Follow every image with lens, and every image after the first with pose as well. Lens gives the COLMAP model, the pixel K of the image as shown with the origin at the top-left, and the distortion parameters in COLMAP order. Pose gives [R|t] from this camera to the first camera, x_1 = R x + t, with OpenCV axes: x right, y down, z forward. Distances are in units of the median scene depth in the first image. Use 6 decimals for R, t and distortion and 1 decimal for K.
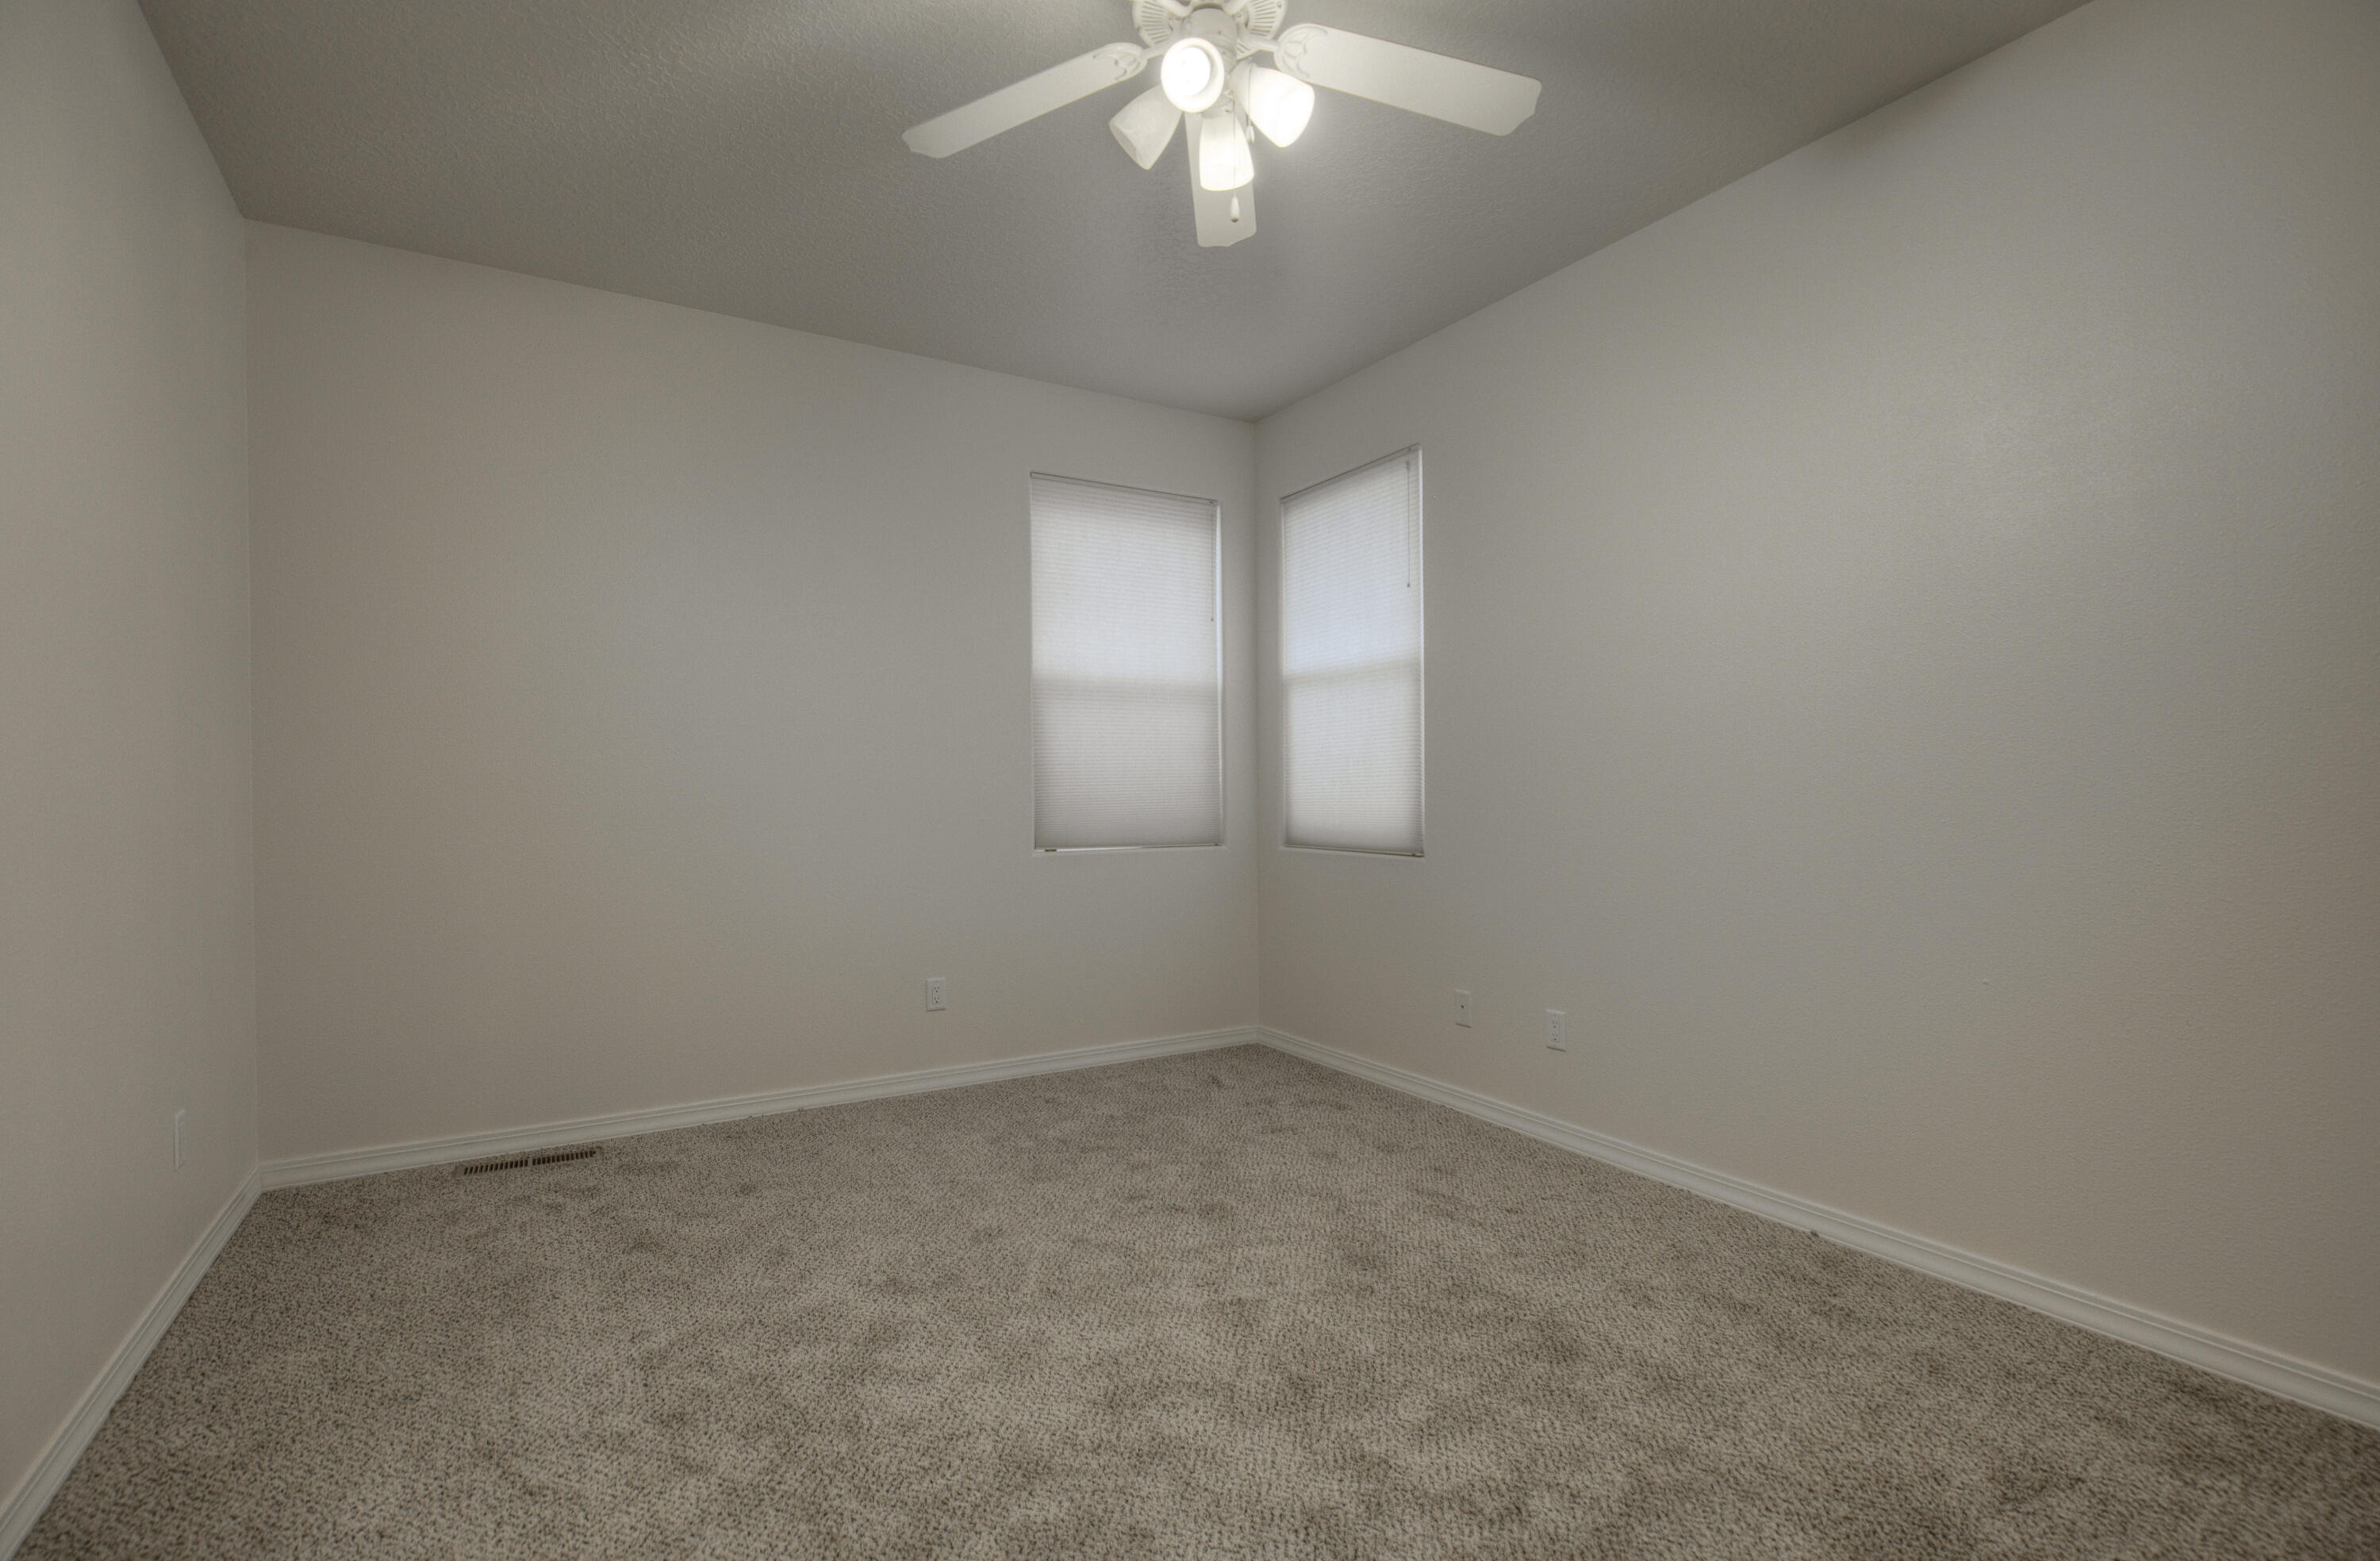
lens RADIAL K [[1109.8, 0, 1185.2], [0, 1109.8, 754.5], [0, 0, 1]] dist [0.000921, 0.000317]
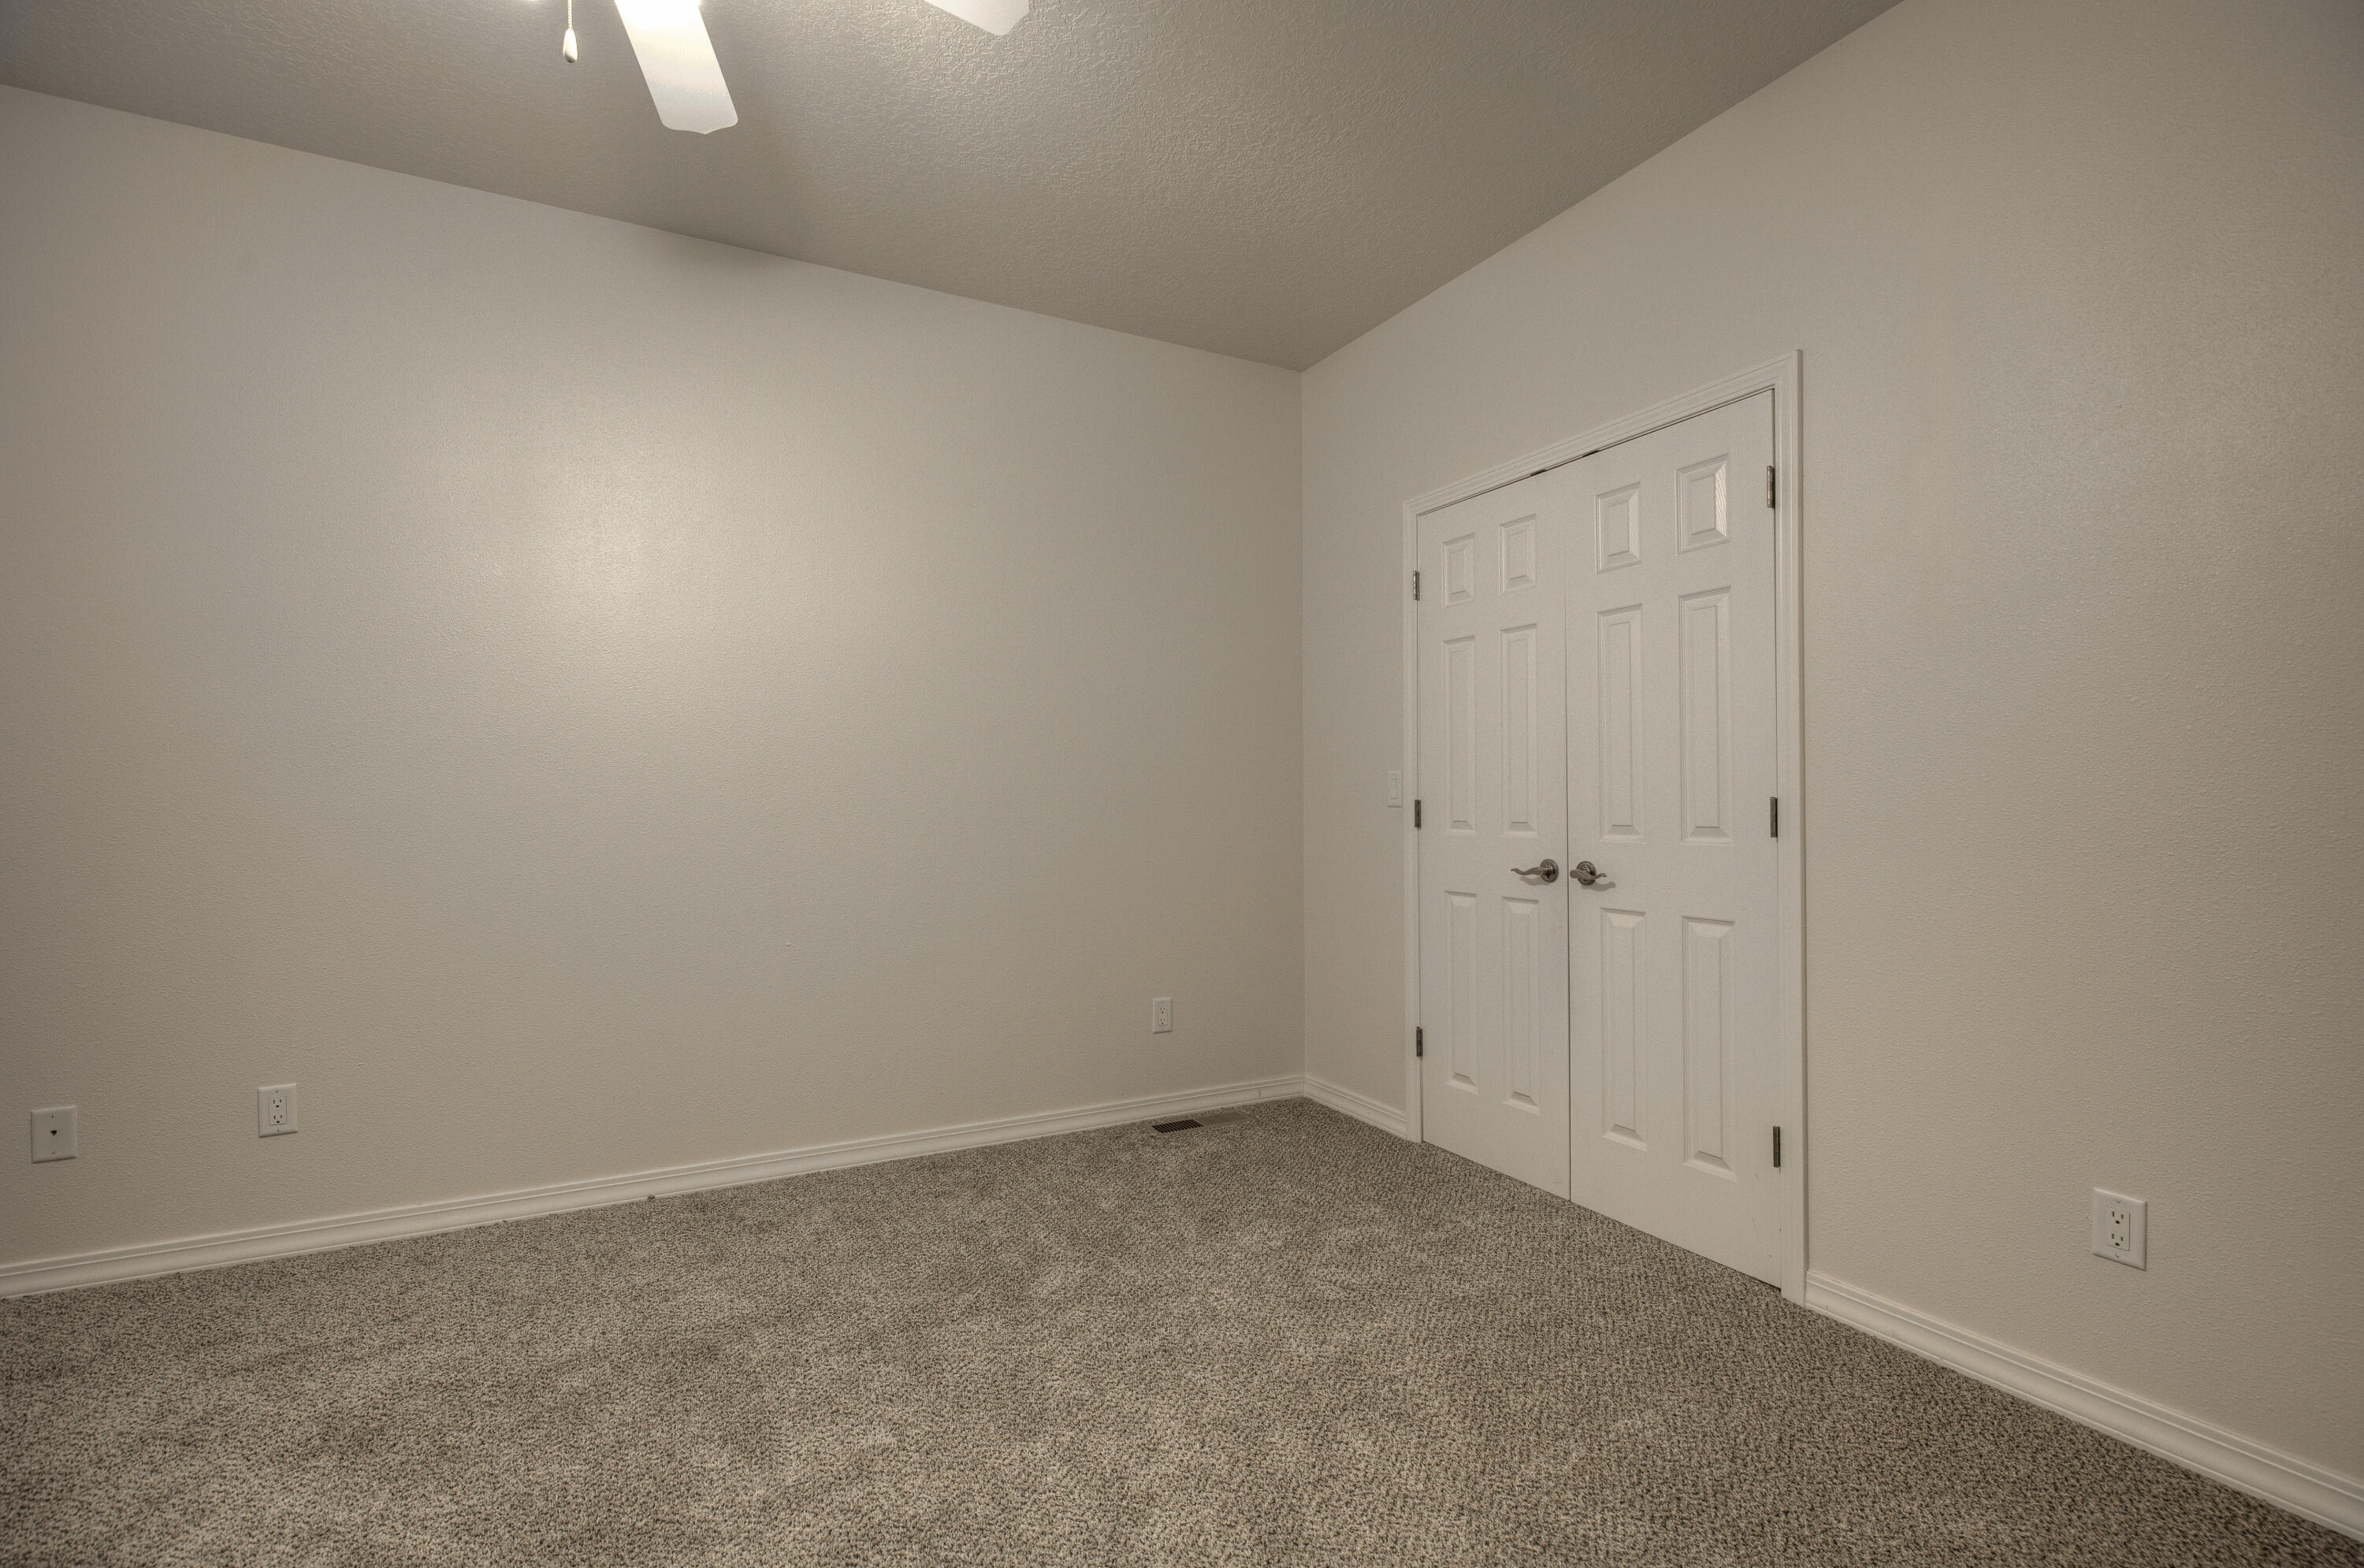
lens RADIAL K [[1068.6, 0, 1182.0], [0, 1068.6, 784.0], [0, 0, 1]] dist [-0.001696, 0.000137]
pose [[0.052175, 0.021100, 0.998415, -0.484471], [-0.024597, 0.999501, -0.019837, 0.017013], [-0.998335, -0.023523, 0.052668, 0.396040]]
